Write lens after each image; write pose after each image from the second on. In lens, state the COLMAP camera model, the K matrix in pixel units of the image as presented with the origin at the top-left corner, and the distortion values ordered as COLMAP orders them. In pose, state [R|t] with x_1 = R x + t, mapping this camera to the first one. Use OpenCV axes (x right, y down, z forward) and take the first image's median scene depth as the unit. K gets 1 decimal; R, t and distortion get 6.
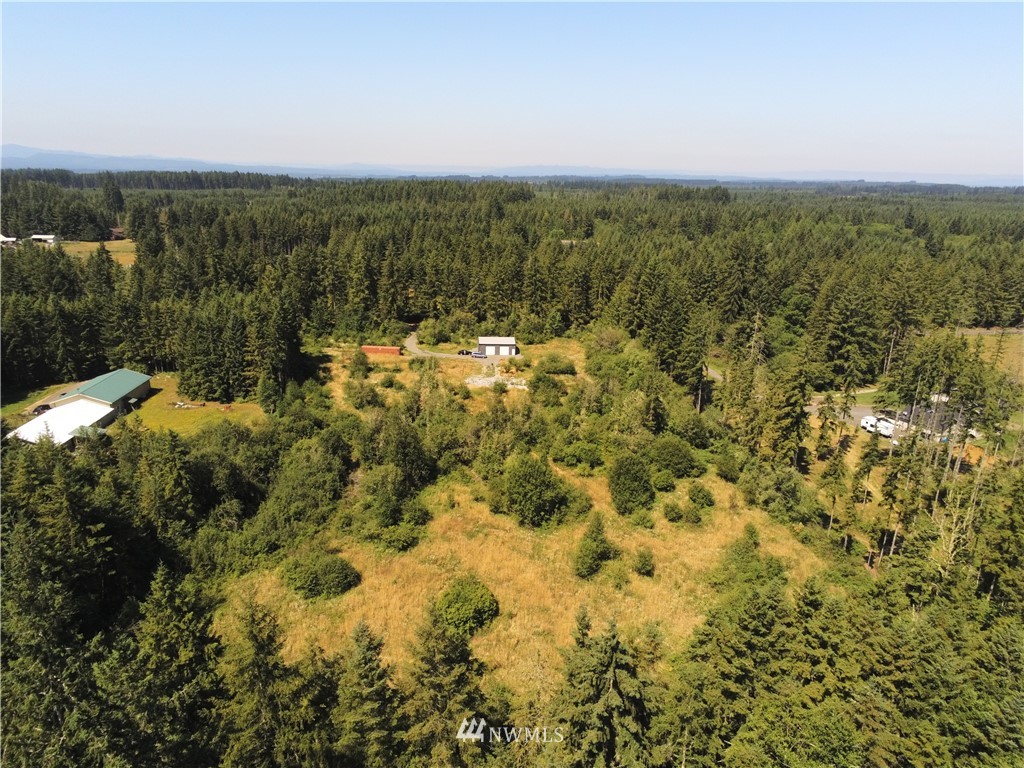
lens RADIAL K [[673.4, 0, 509.9], [0, 673.4, 385.4], [0, 0, 1]] dist [0.006679, 0.001196]
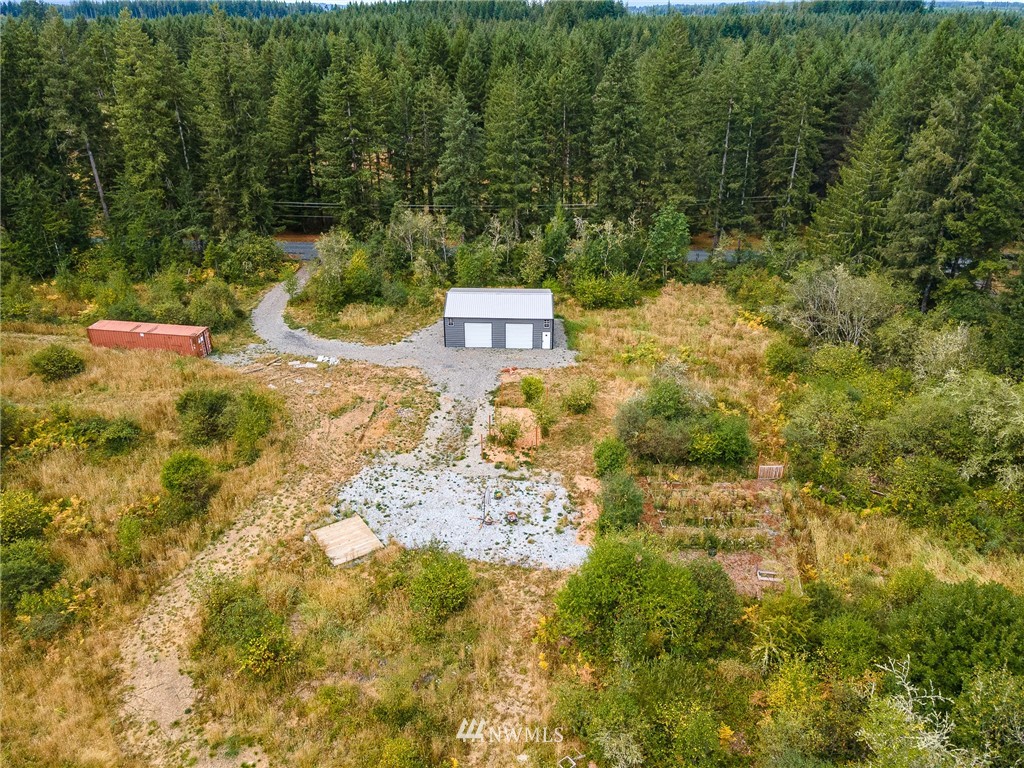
lens RADIAL K [[717.3, 0, 512.0], [0, 717.3, 384.0], [0, 0, 1]] dist [0.051283, -0.001427]
pose [[0.993727, 0.028192, -0.108222, 0.026253], [-0.010237, 0.986571, 0.163009, -0.081552], [0.111364, -0.160879, 0.980671, 0.600016]]
